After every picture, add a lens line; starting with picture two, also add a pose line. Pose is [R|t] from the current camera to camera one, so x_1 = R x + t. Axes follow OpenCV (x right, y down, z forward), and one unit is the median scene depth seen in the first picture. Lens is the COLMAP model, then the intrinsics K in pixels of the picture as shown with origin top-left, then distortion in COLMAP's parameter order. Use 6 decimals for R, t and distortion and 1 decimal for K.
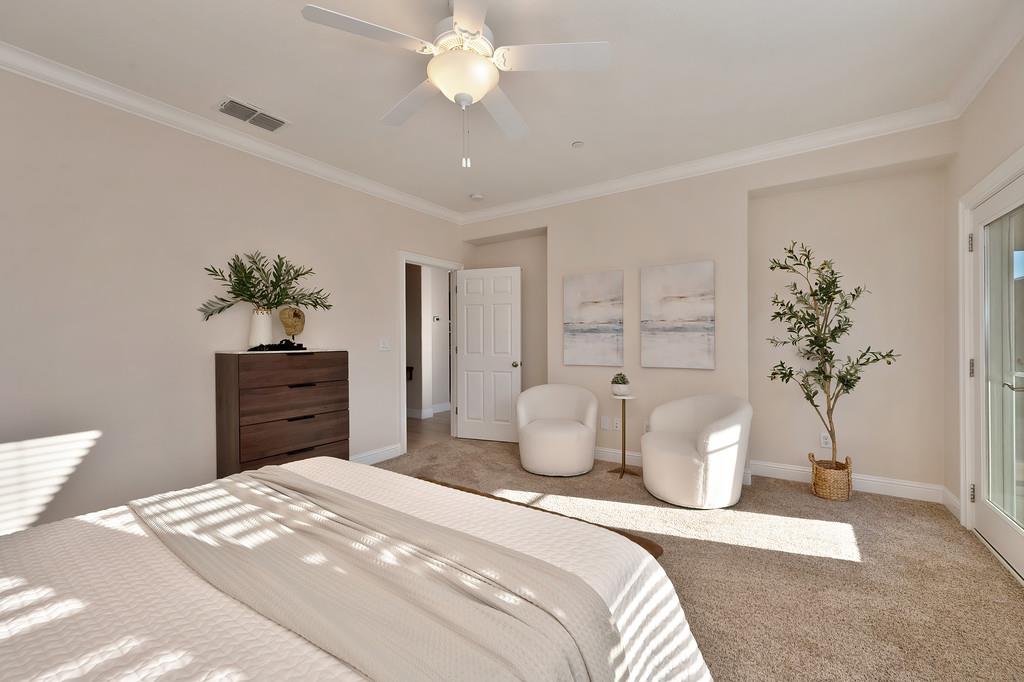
lens RADIAL K [[406.6, 0, 512.4], [0, 406.6, 341.2], [0, 0, 1]] dist [0.001393, -0.000952]
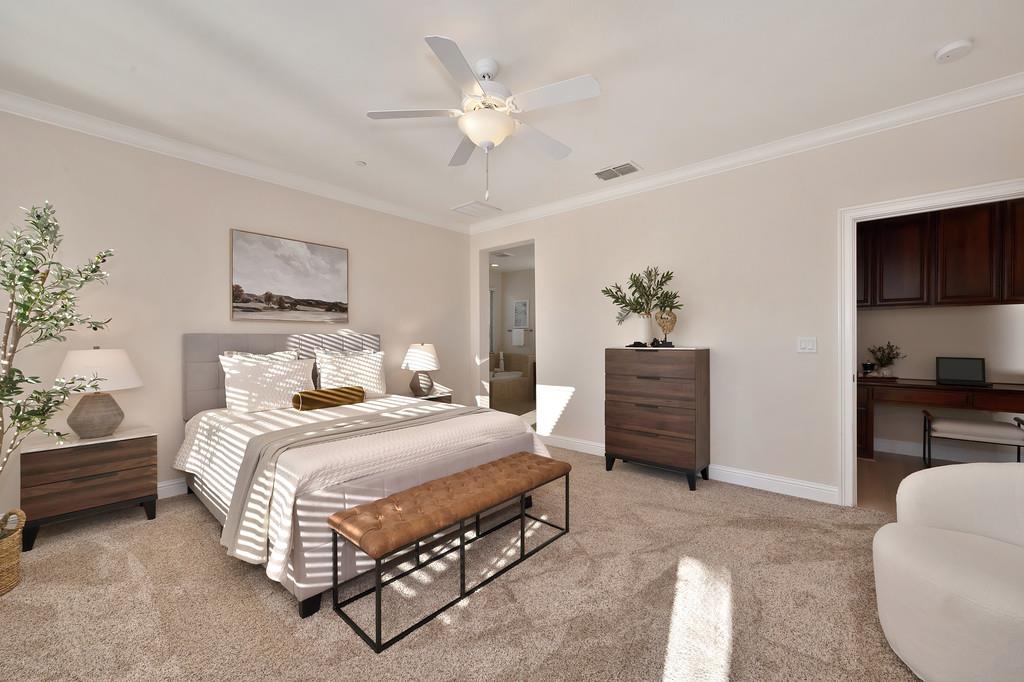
lens RADIAL K [[406.6, 0, 511.8], [0, 406.6, 342.6], [0, 0, 1]] dist [0.001393, -0.000952]
pose [[-0.142019, 0.010529, -0.989808, 0.670931], [0.003800, 0.999942, 0.010092, -0.004486], [0.989857, -0.002328, -0.142050, 0.765993]]
